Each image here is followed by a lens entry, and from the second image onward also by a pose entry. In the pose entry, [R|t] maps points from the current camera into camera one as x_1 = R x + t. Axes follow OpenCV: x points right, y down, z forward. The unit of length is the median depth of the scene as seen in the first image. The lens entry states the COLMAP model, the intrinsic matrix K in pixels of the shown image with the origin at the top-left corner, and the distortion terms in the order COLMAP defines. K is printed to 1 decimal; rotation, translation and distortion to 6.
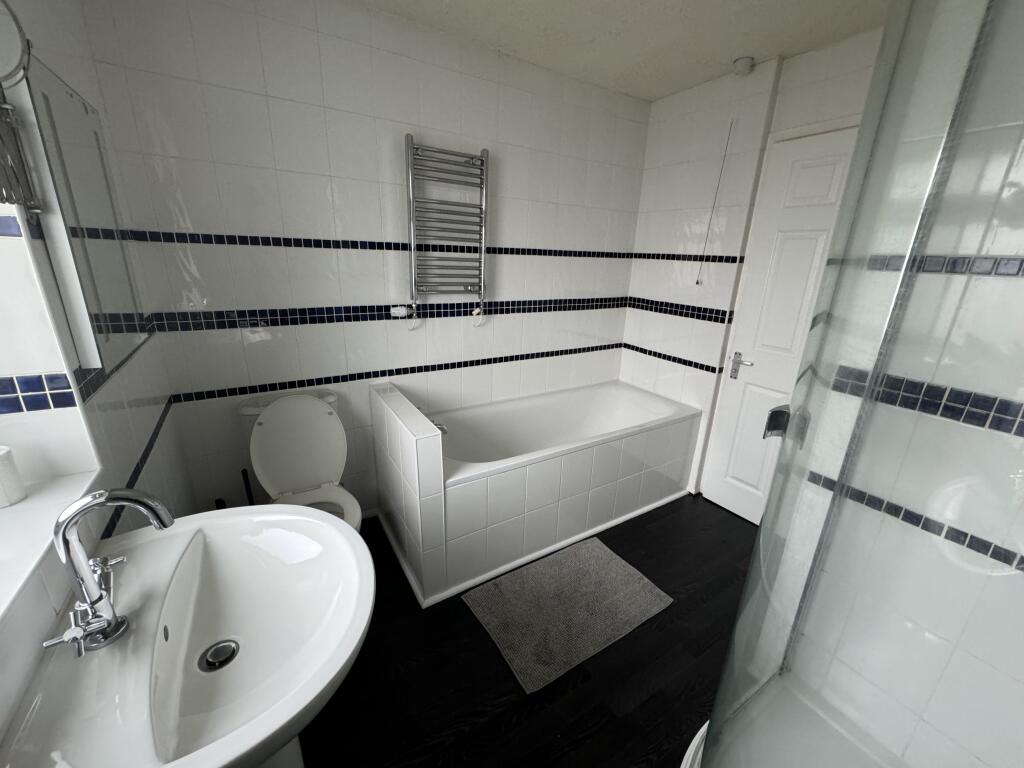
lens RADIAL K [[404.8, 0, 511.7], [0, 404.8, 379.9], [0, 0, 1]] dist [-0.006507, 0.000747]
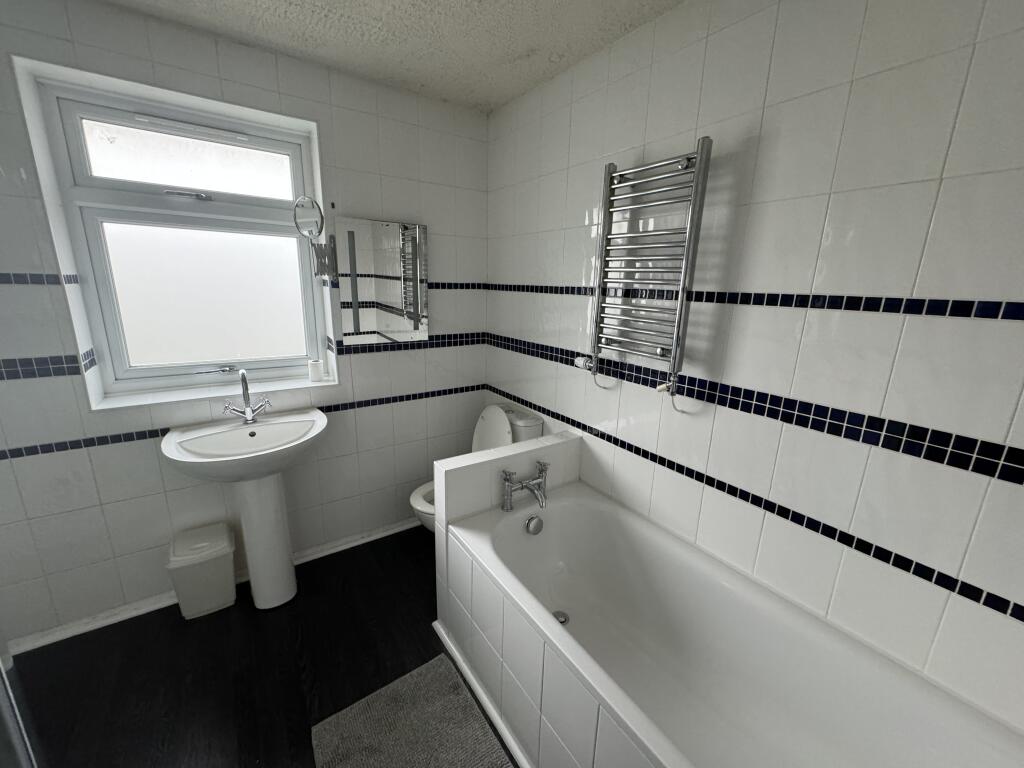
lens RADIAL K [[404.8, 0, 510.9], [0, 404.8, 384.0], [0, 0, 1]] dist [-0.006507, 0.000747]
pose [[0.043445, 0.194526, -0.979935, 0.551495], [-0.340852, 0.924895, 0.168489, -0.200692], [0.939113, 0.326693, 0.106487, 0.699141]]
